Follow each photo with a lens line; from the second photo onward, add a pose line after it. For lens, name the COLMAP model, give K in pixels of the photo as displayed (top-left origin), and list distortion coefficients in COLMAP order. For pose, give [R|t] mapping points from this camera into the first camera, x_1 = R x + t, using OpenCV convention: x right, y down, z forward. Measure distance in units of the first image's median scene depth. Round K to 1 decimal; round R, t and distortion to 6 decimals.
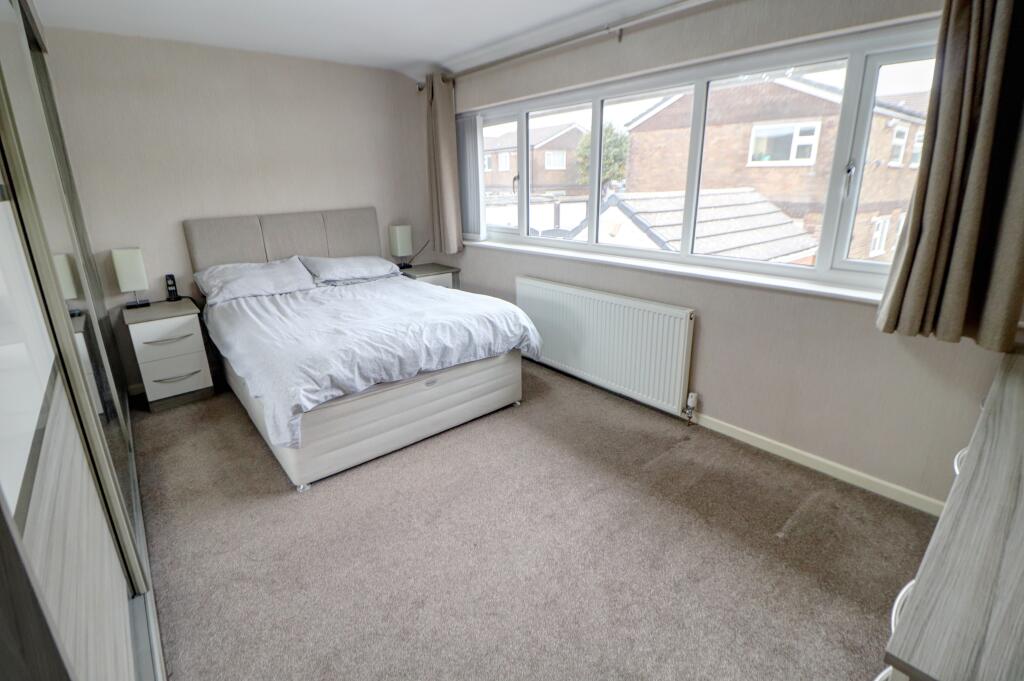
lens RADIAL K [[473.4, 0, 519.2], [0, 473.4, 319.8], [0, 0, 1]] dist [0.000696, -0.012900]
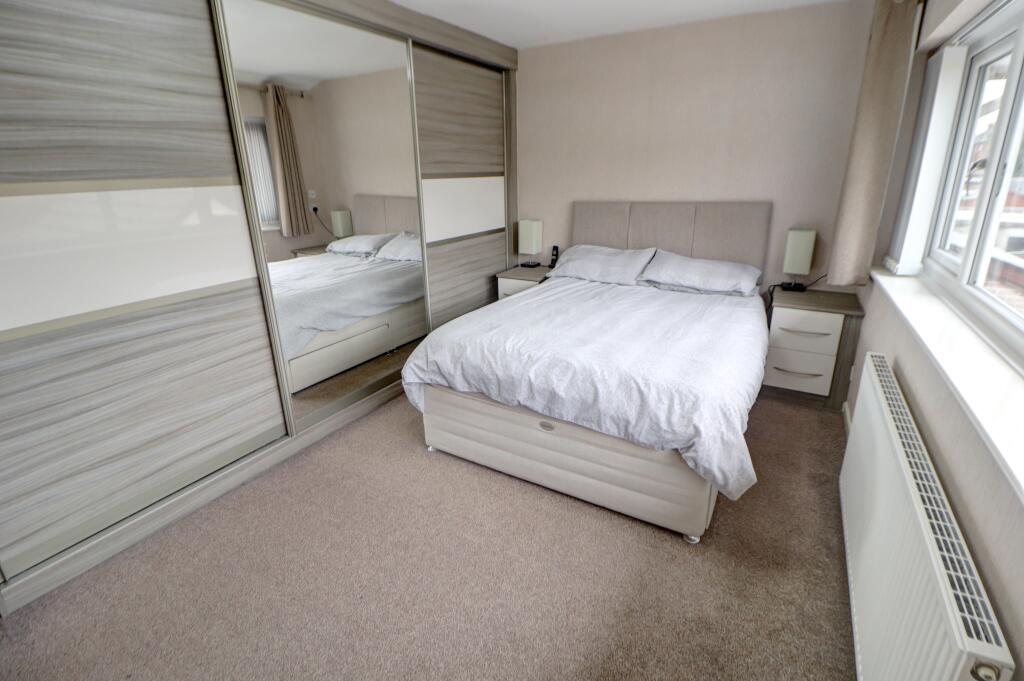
lens RADIAL K [[473.4, 0, 519.2], [0, 473.4, 319.8], [0, 0, 1]] dist [0.000696, -0.012900]
pose [[0.330851, 0.293826, -0.896774, 0.436288], [-0.256386, 0.942535, 0.214230, -0.185052], [0.908187, 0.159042, 0.387172, 0.583307]]
